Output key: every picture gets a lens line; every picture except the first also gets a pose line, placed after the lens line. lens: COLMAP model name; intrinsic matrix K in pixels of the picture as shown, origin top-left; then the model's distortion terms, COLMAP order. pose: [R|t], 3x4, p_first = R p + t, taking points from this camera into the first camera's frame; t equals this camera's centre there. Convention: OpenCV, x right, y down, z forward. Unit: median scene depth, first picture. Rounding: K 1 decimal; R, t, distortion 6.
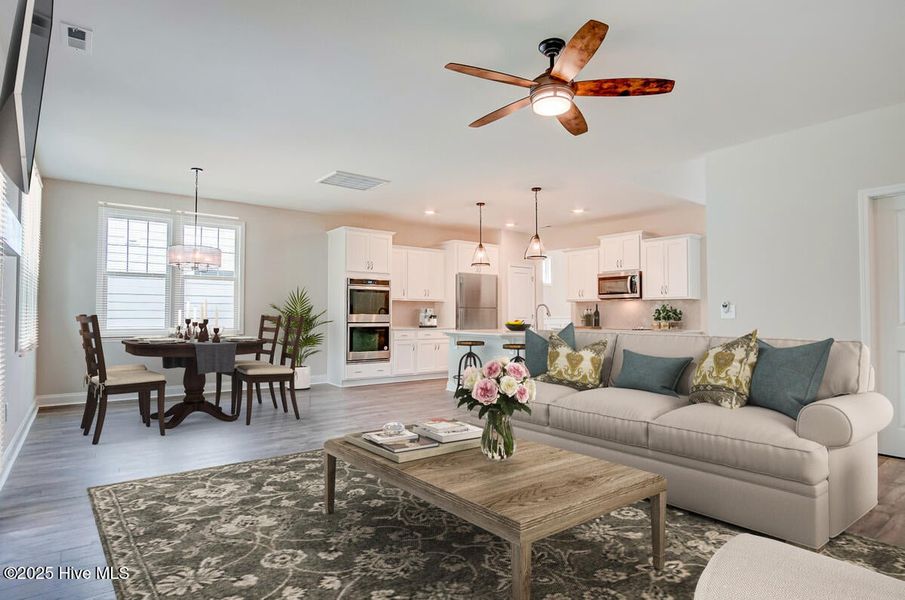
lens RADIAL K [[526.5, 0, 452.8], [0, 526.5, 301.5], [0, 0, 1]] dist [-0.002187, -0.000108]
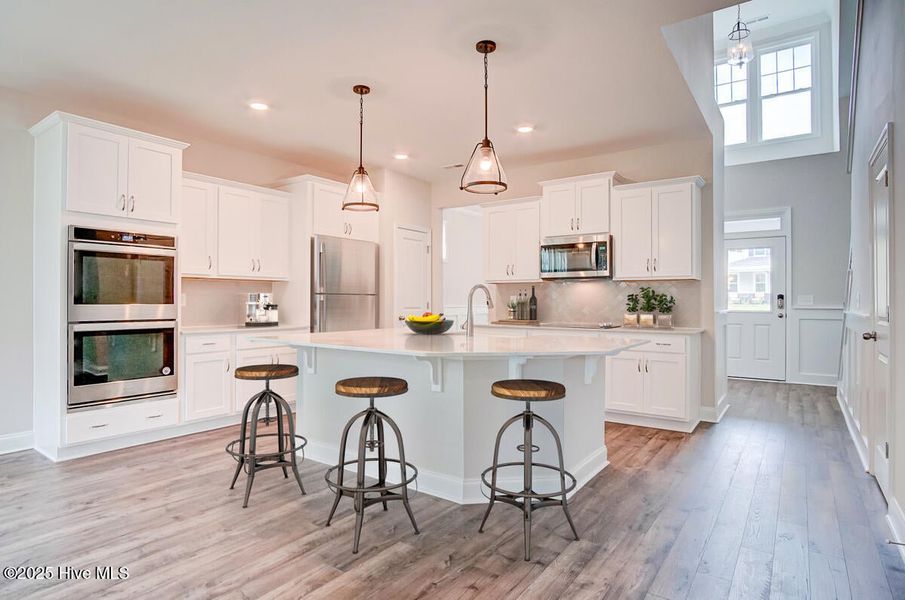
lens RADIAL K [[491.3, 0, 448.8], [0, 491.3, 301.5], [0, 0, 1]] dist [-0.008043, -0.000211]
pose [[0.959478, -0.001959, 0.281778, -0.000731], [-0.005878, 0.999619, 0.026965, 0.007708], [-0.281723, -0.027529, 0.959101, 0.474919]]
